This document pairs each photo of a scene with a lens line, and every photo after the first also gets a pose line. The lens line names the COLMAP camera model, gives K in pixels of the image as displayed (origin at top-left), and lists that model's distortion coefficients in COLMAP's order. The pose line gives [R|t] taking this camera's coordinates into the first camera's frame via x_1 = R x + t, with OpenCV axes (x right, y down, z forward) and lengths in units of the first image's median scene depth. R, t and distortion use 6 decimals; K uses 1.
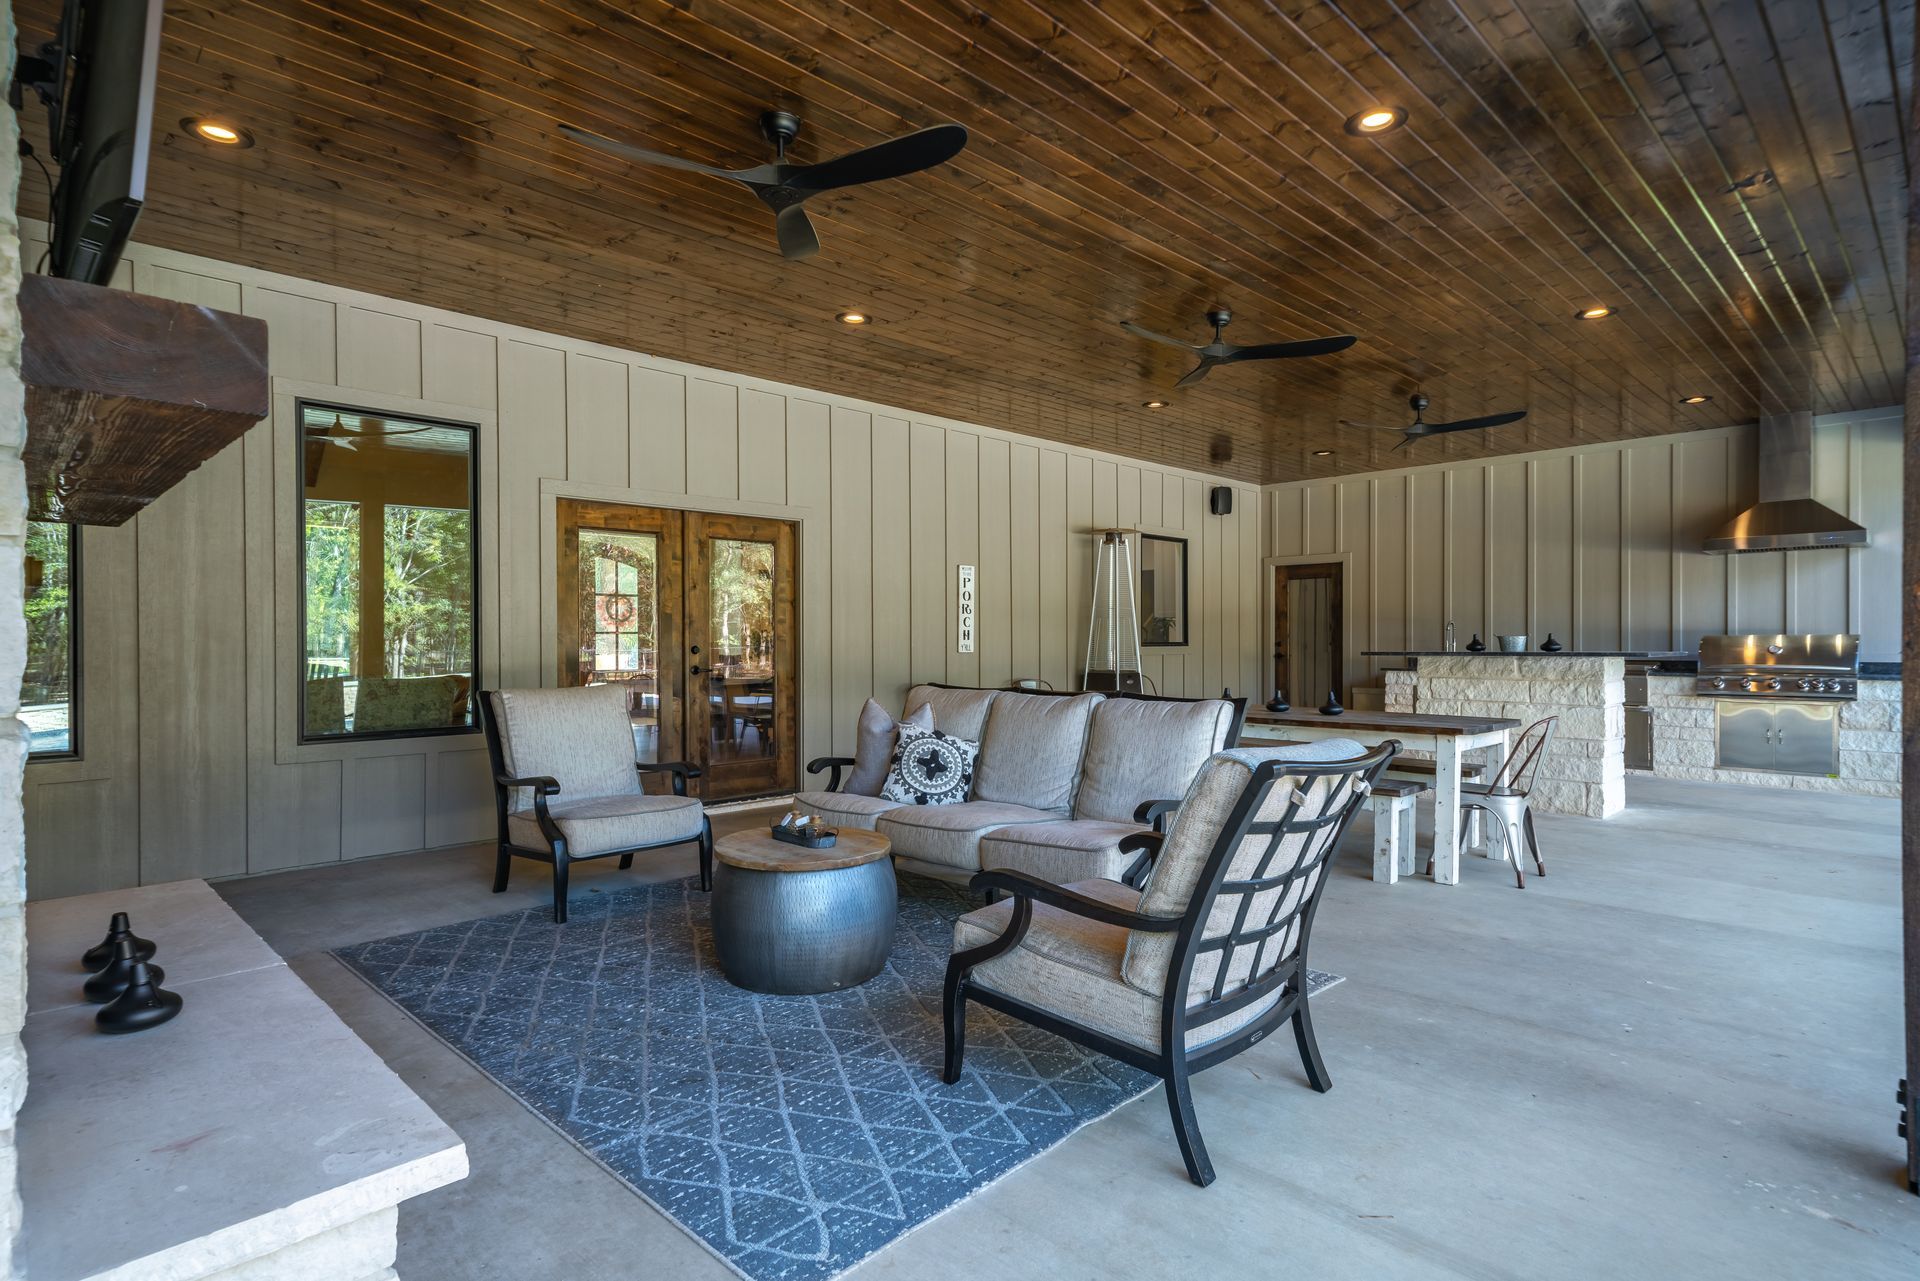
lens RADIAL K [[998.0, 0, 973.5], [0, 998.0, 644.8], [0, 0, 1]] dist [0.004072, 0.000978]
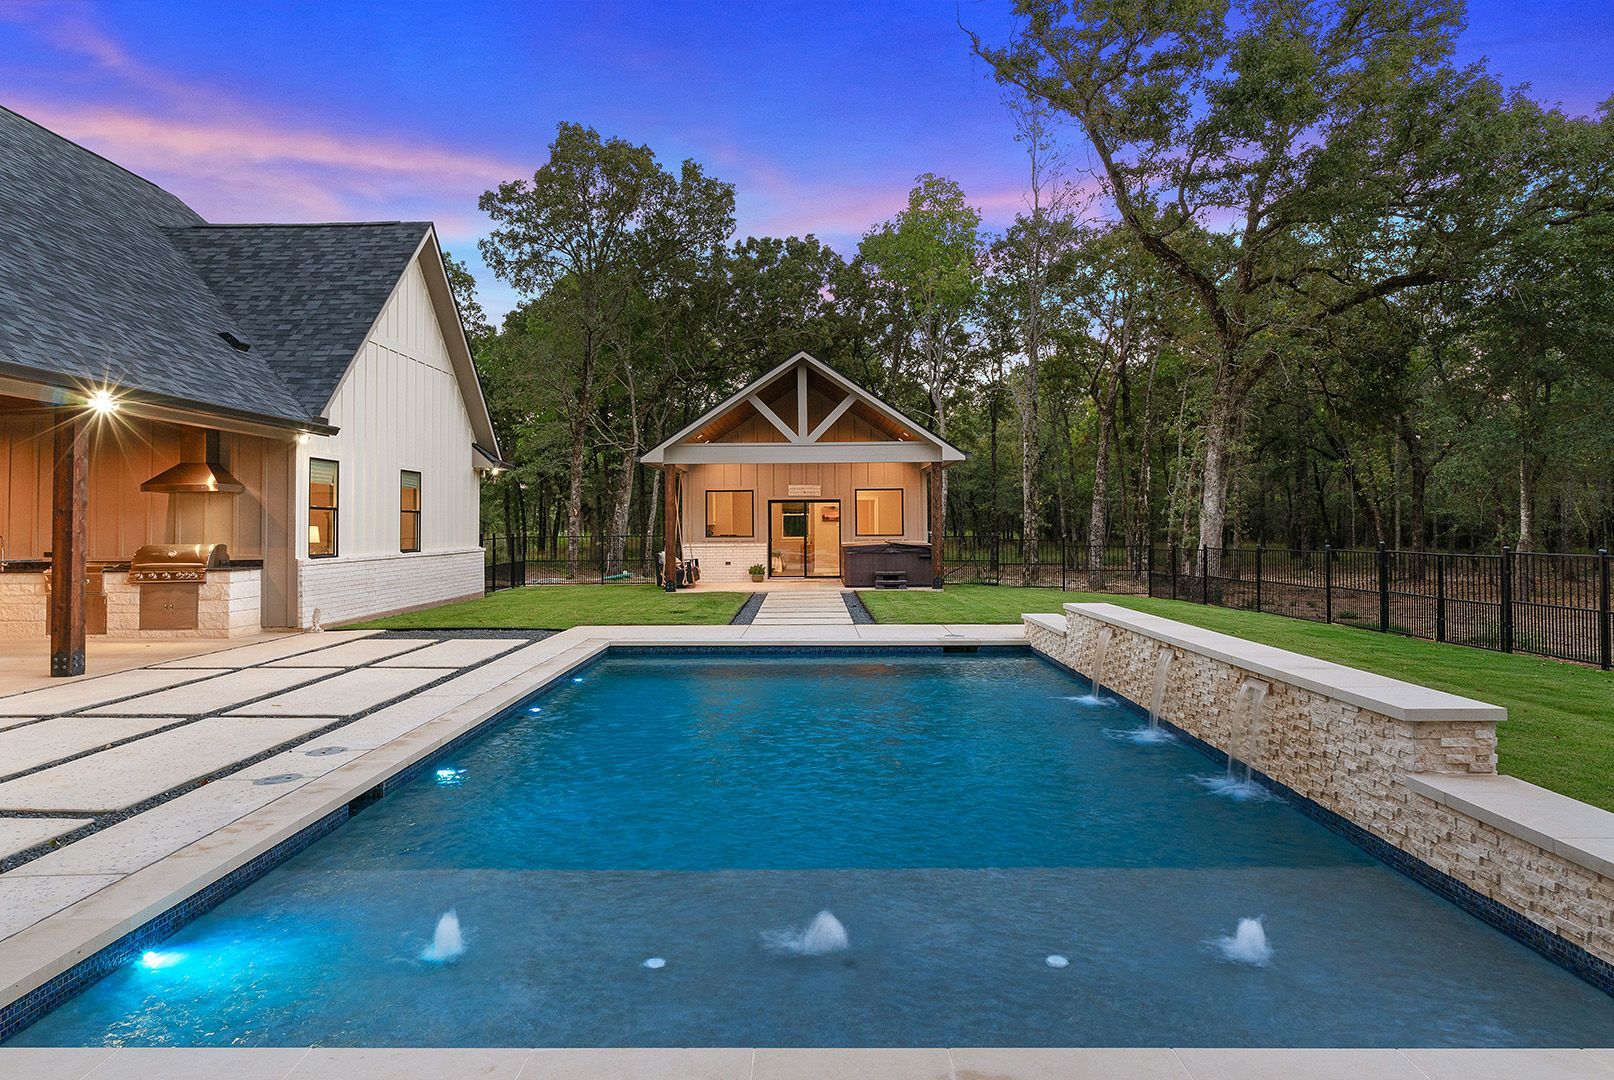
lens RADIAL K [[983.2, 0, 814.3], [0, 983.2, 494.5], [0, 0, 1]] dist [0.004744, 0.000259]
pose [[0.714616, 0.019504, 0.699245, 0.728658], [0.008035, 0.999316, -0.036086, -0.043908], [-0.699471, 0.031407, 0.713971, -1.535778]]
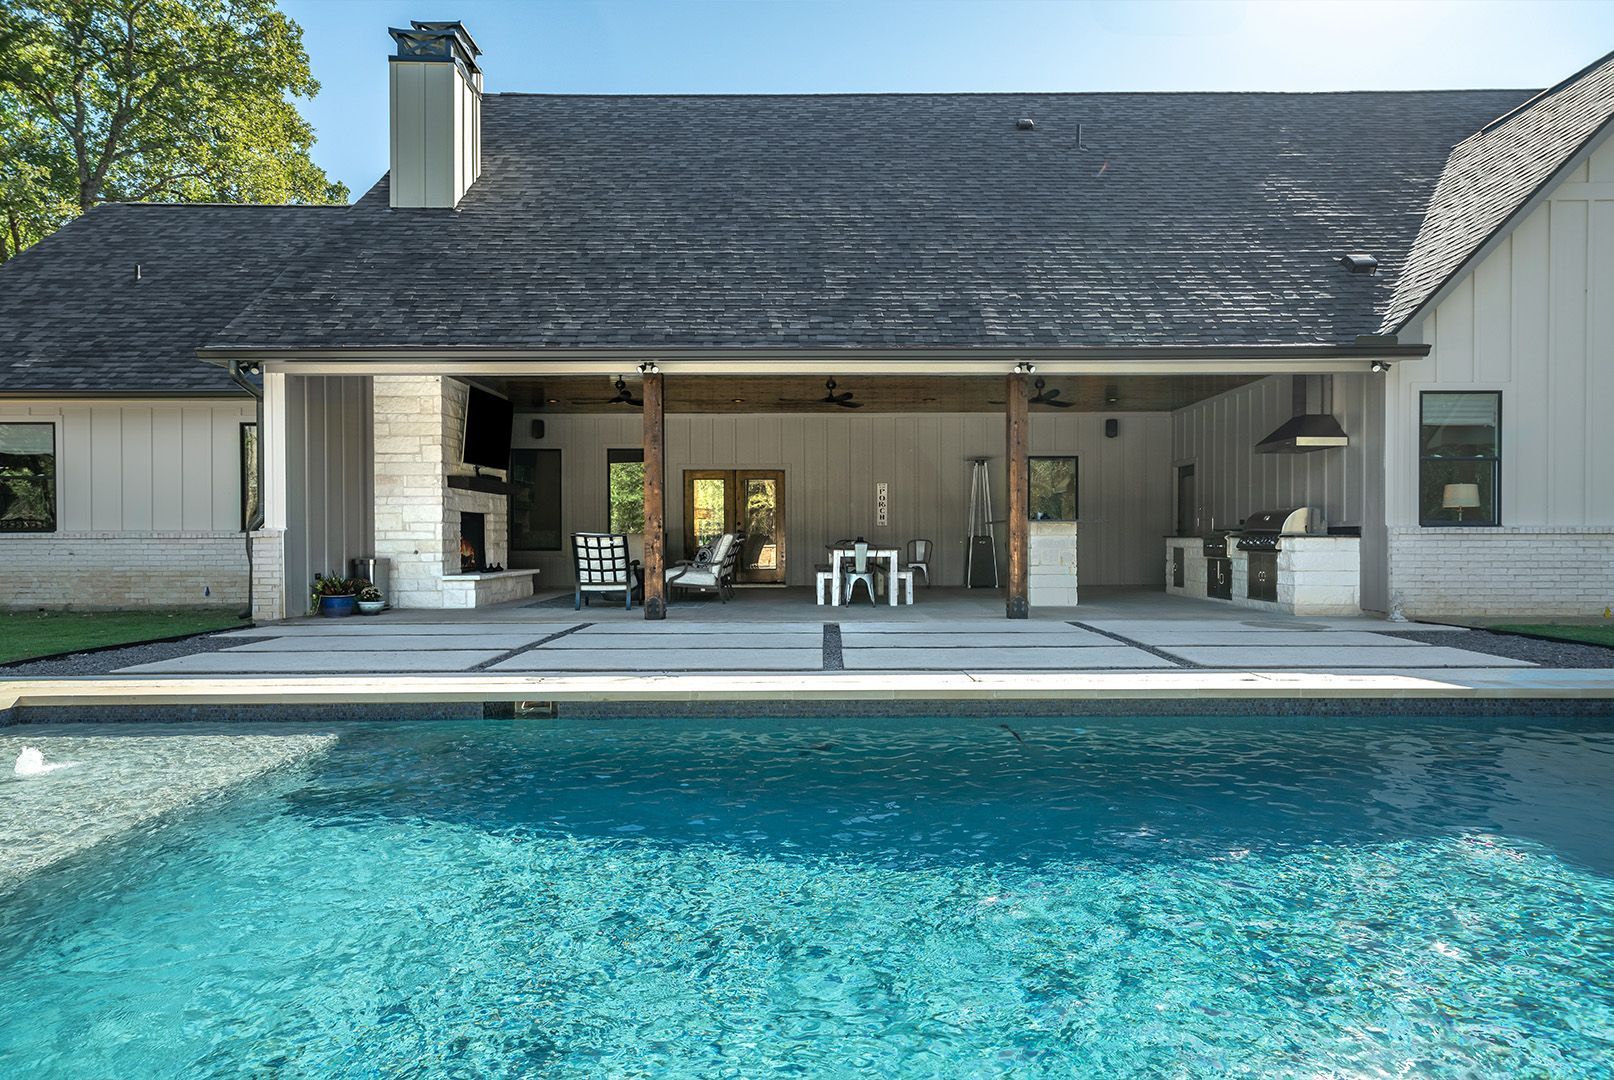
lens RADIAL K [[959.8, 0, 822.6], [0, 959.8, 541.7], [0, 0, 1]] dist [0.003782, 0.000339]
pose [[0.706284, 0.002082, -0.707926, 2.332732], [-0.002617, 0.999997, 0.000331, 0.071393], [0.707924, 0.001619, 0.706287, -0.840994]]
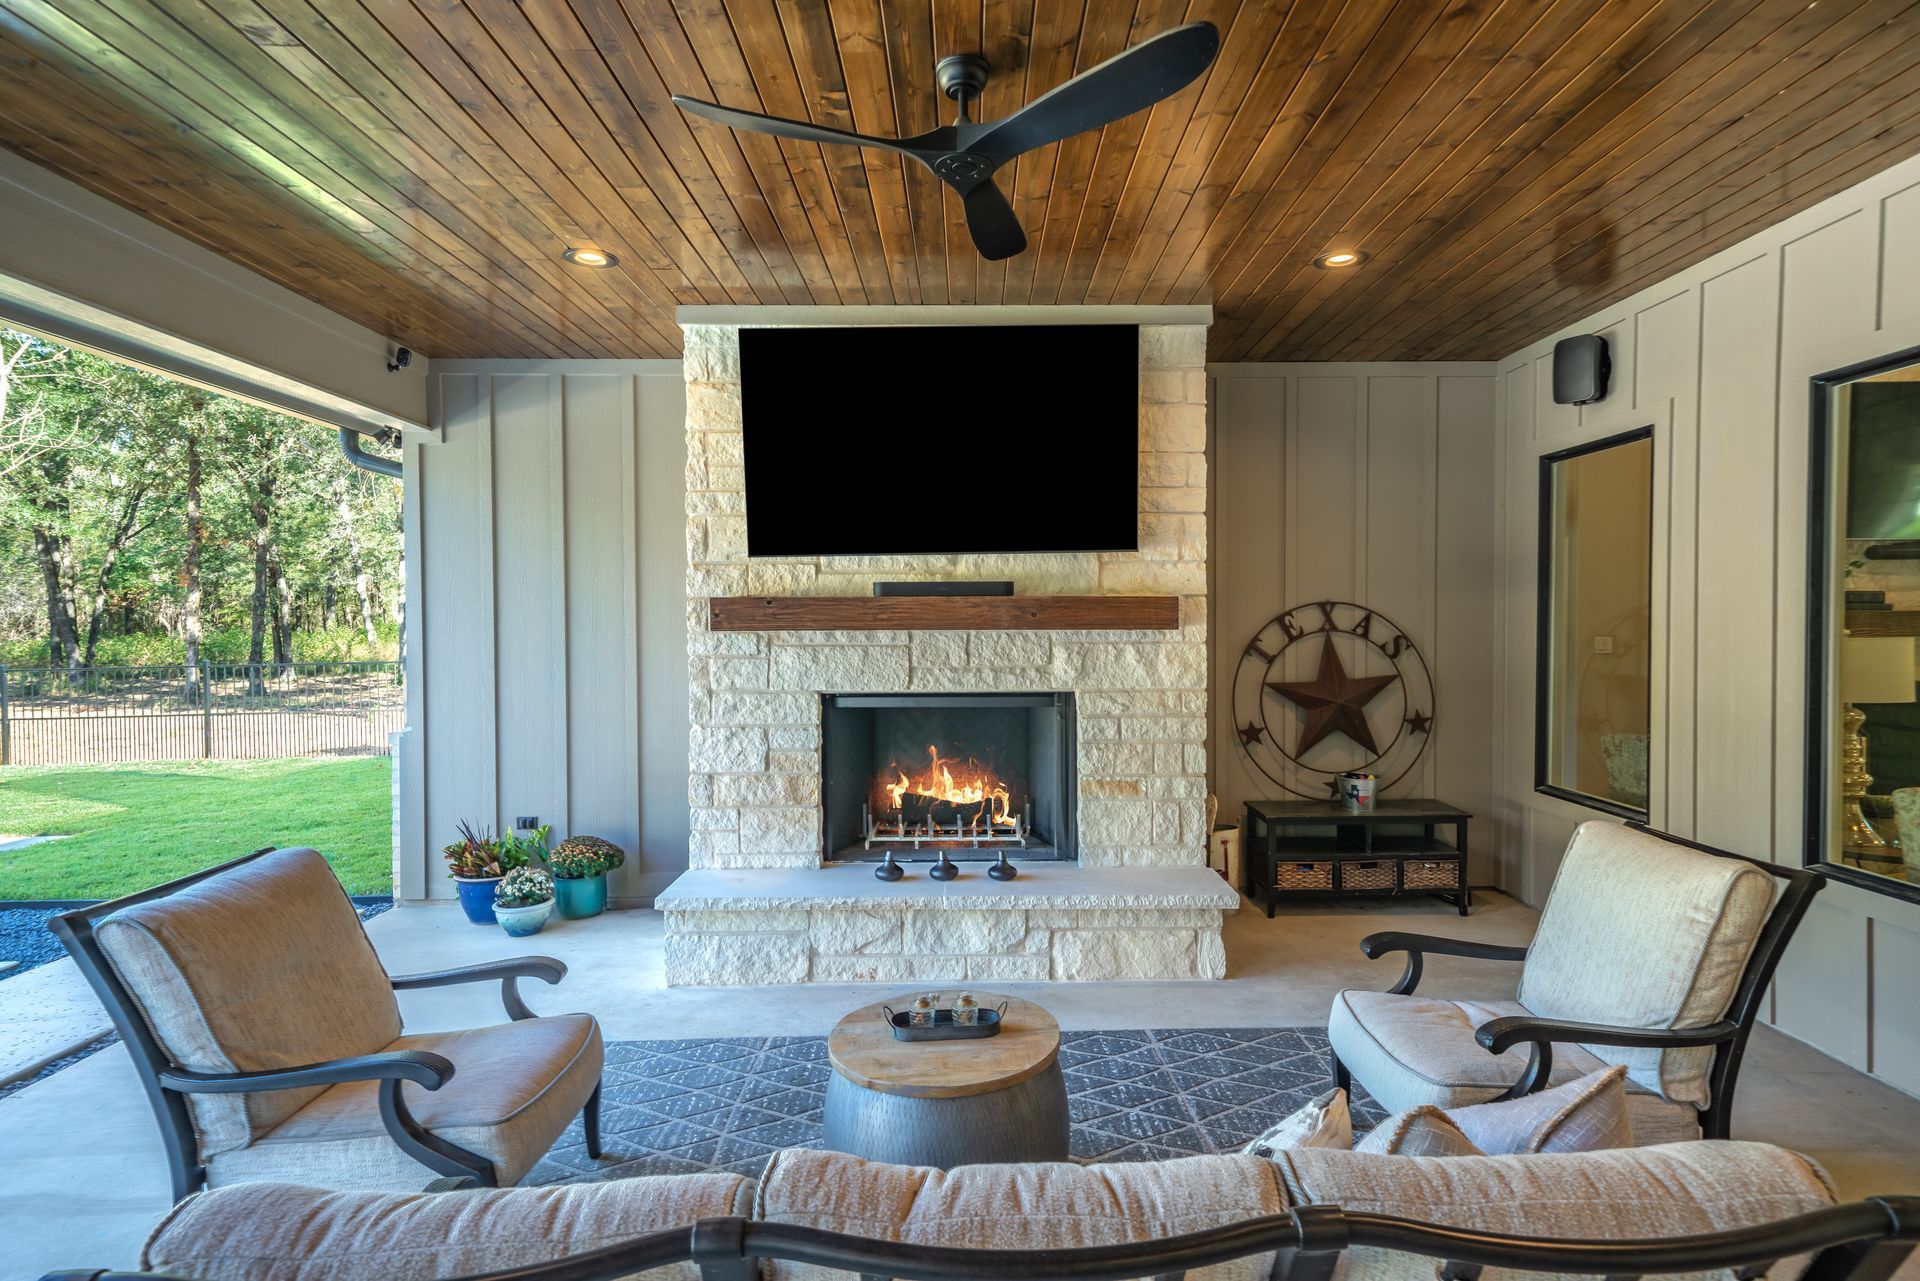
lens RADIAL K [[998.0, 0, 973.5], [0, 998.0, 644.8], [0, 0, 1]] dist [0.004072, 0.000978]
pose [[-0.709578, 0.020344, -0.704333, 0.252873], [-0.001031, 0.999552, 0.029910, -0.091995], [0.704626, 0.021949, -0.709239, 1.191171]]
